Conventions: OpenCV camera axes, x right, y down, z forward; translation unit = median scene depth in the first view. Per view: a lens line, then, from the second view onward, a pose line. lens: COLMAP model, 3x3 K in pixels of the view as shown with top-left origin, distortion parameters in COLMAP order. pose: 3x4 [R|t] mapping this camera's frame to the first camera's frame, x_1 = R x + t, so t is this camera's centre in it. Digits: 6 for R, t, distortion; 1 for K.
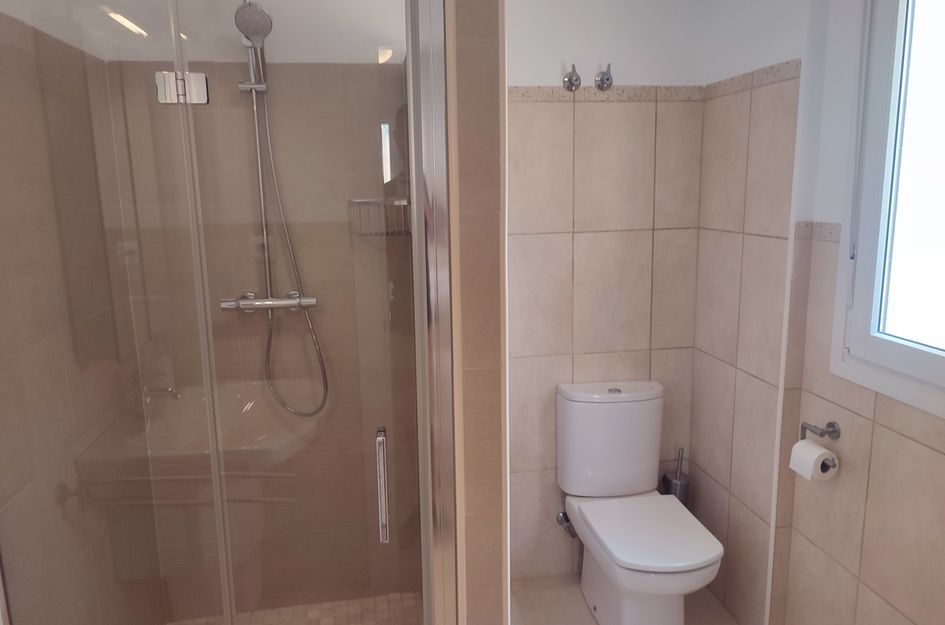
lens RADIAL K [[688.3, 0, 473.2], [0, 688.3, 313.9], [0, 0, 1]] dist [0.034203, -0.028395]
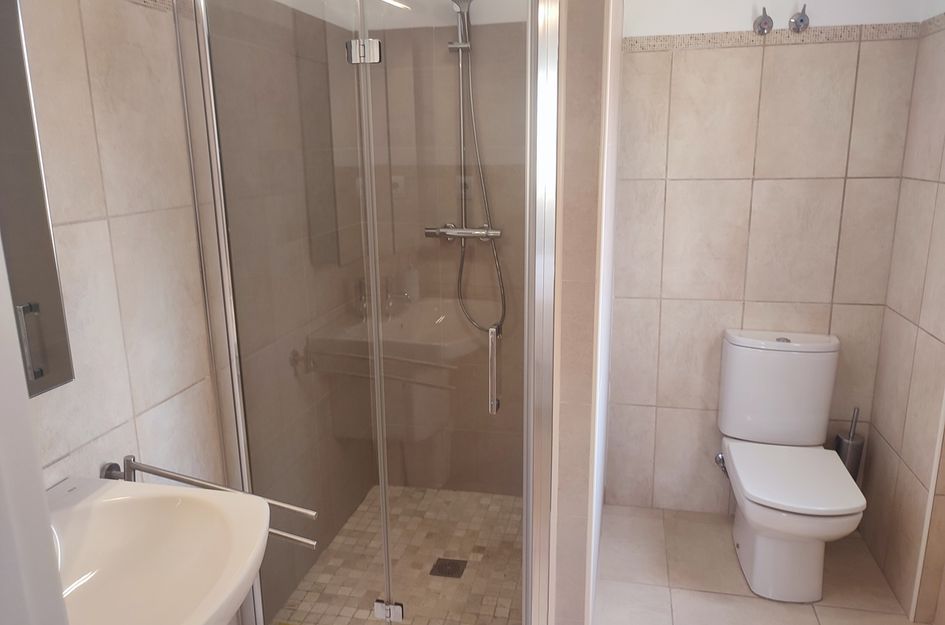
lens RADIAL K [[688.3, 0, 474.8], [0, 688.3, 309.8], [0, 0, 1]] dist [0.034203, -0.028395]
pose [[0.931640, 0.090651, -0.351894, 0.144975], [-0.070950, 0.995124, 0.068513, 0.032383], [0.356389, -0.038863, 0.933529, -0.095727]]
